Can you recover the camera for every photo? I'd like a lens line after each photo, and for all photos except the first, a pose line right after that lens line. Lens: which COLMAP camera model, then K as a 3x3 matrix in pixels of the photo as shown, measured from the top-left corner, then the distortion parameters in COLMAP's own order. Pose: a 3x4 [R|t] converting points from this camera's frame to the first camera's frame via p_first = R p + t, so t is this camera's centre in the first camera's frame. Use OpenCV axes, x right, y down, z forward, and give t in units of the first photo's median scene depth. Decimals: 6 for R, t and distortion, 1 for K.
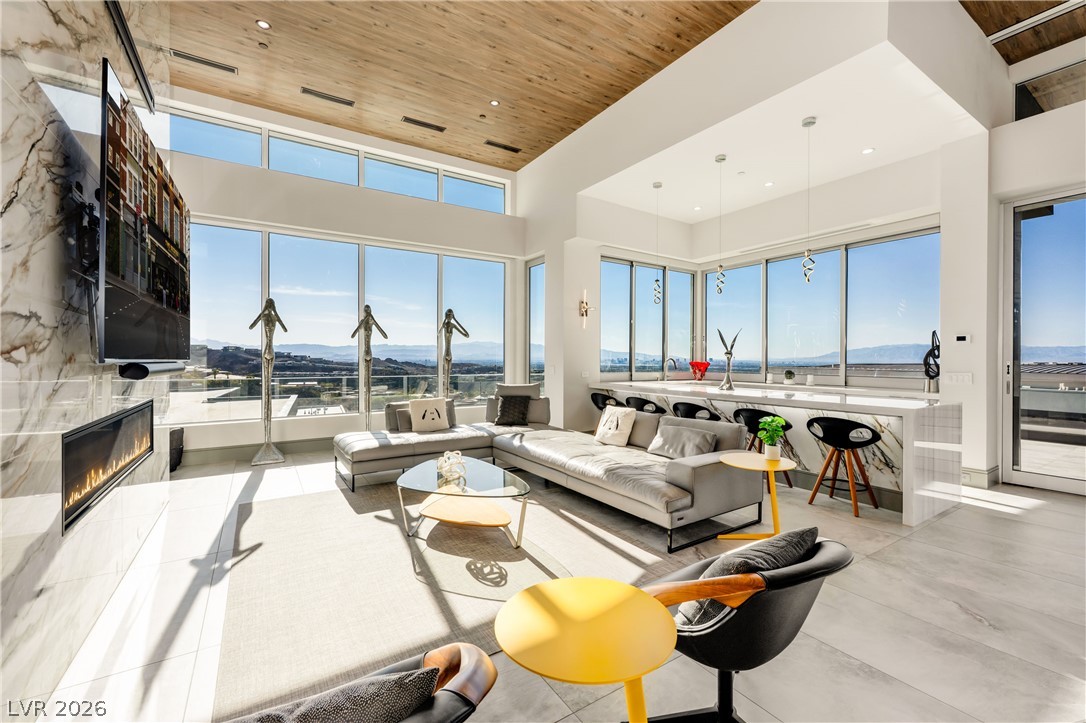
lens RADIAL K [[450.9, 0, 541.0], [0, 450.9, 351.4], [0, 0, 1]] dist [-0.002130, -0.000375]
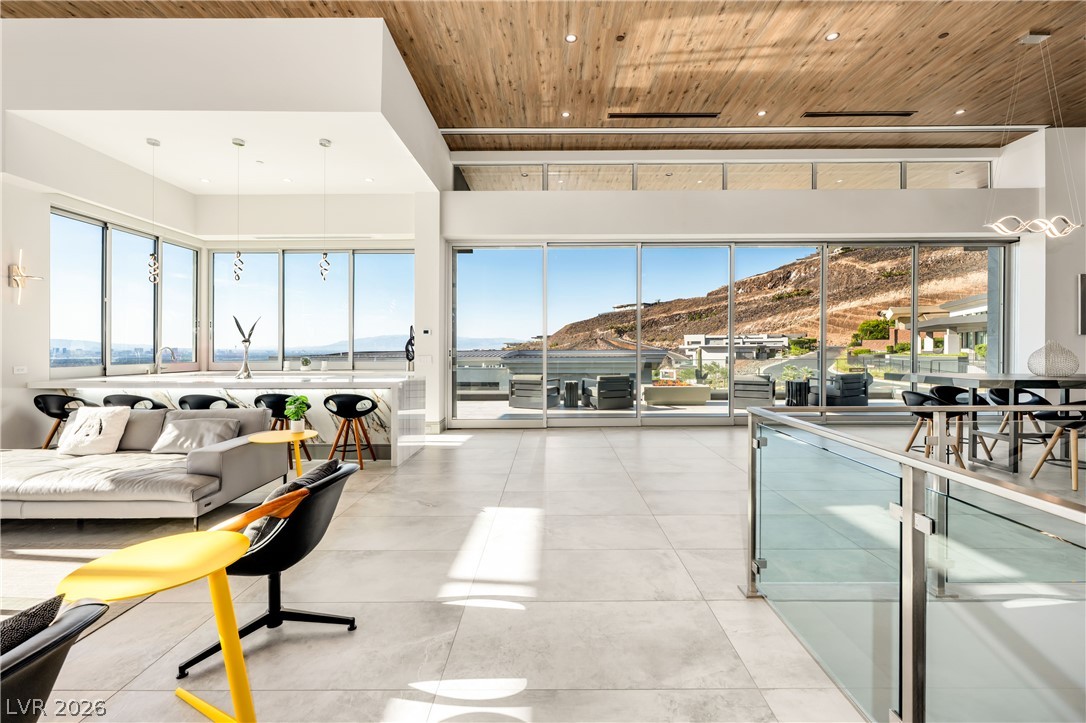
lens RADIAL K [[463.9, 0, 547.7], [0, 463.9, 356.6], [0, 0, 1]] dist [-0.001194, 0.000029]
pose [[0.545569, -0.019909, 0.837829, -0.095380], [-0.009966, 0.999493, 0.030240, 0.000378], [-0.838007, -0.024847, 0.545094, -0.135685]]
